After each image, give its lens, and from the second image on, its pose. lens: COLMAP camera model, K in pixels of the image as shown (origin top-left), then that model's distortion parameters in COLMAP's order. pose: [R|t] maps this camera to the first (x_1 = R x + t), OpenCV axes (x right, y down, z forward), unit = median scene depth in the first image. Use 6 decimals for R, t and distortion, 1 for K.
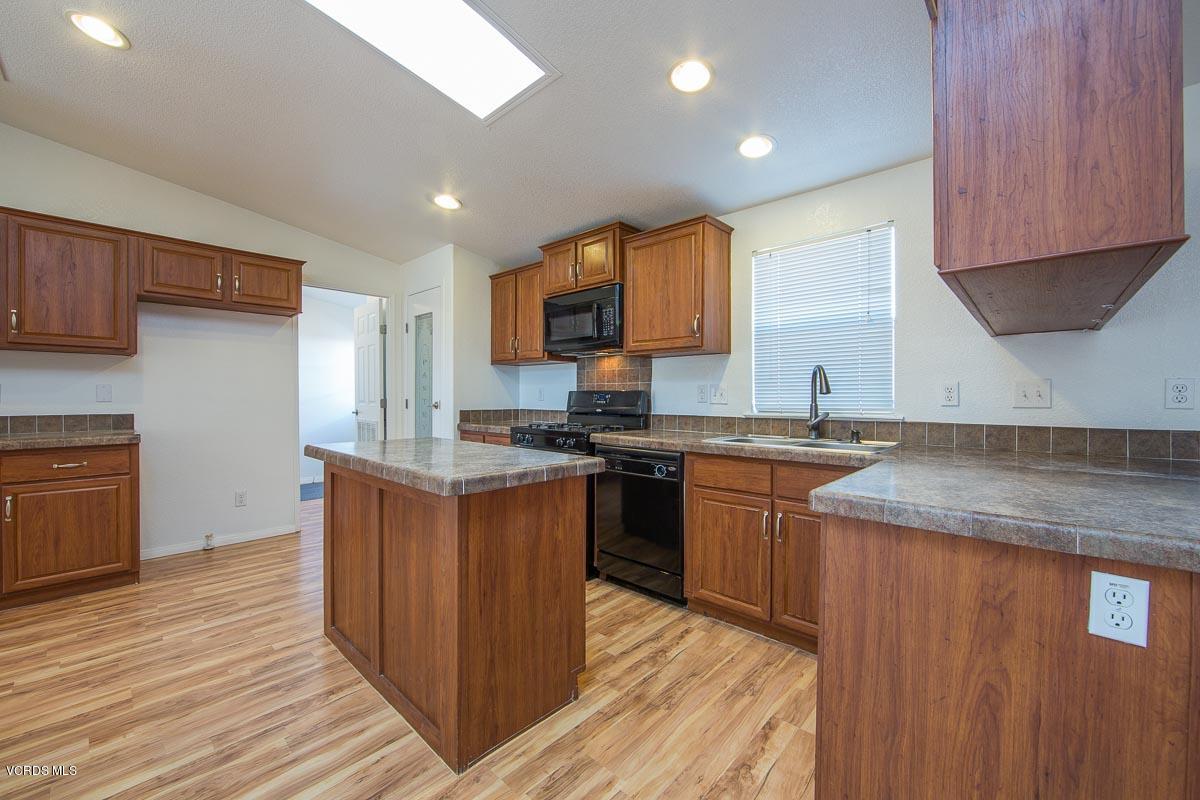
lens RADIAL K [[483.3, 0, 589.1], [0, 483.3, 400.5], [0, 0, 1]] dist [-0.014340, 0.002006]
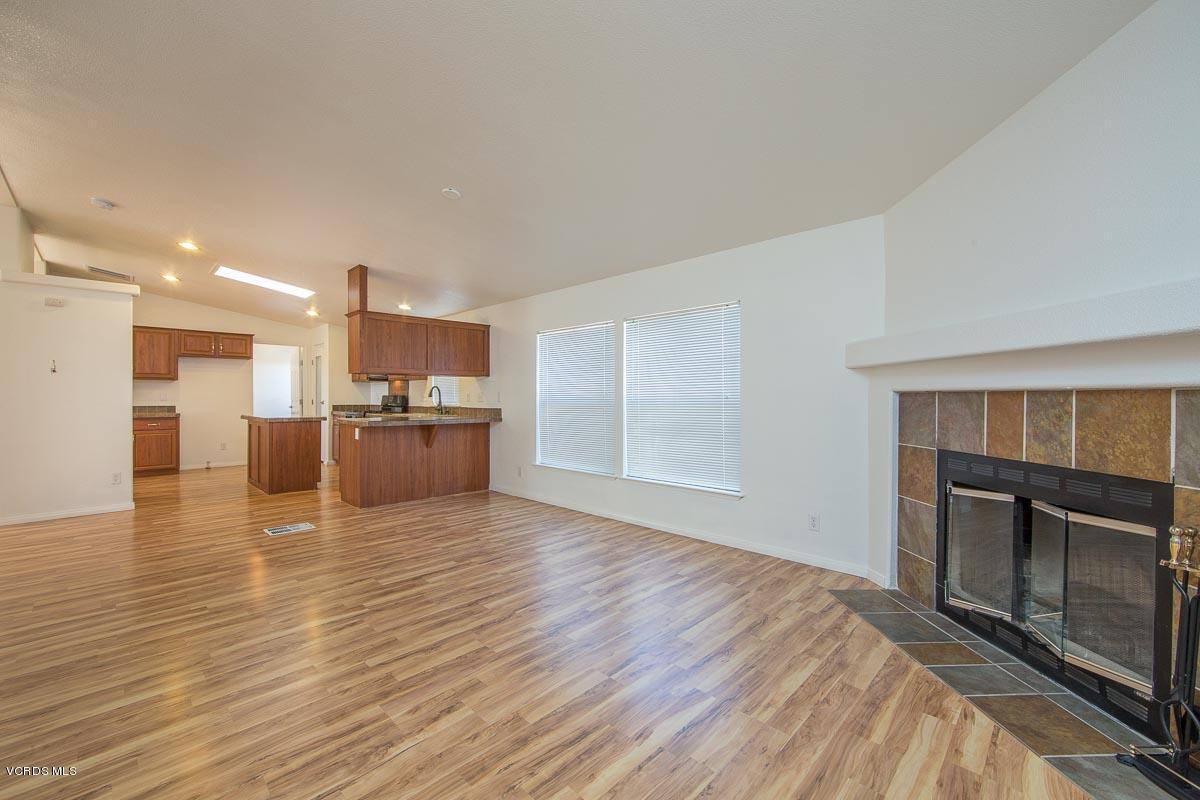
lens RADIAL K [[483.3, 0, 603.7], [0, 483.3, 396.2], [0, 0, 1]] dist [-0.014340, 0.002006]
pose [[0.999977, -0.001028, 0.006655, 1.071978], [0.001084, 0.999964, -0.008420, 0.004633], [-0.006646, 0.008427, 0.999942, -1.292162]]
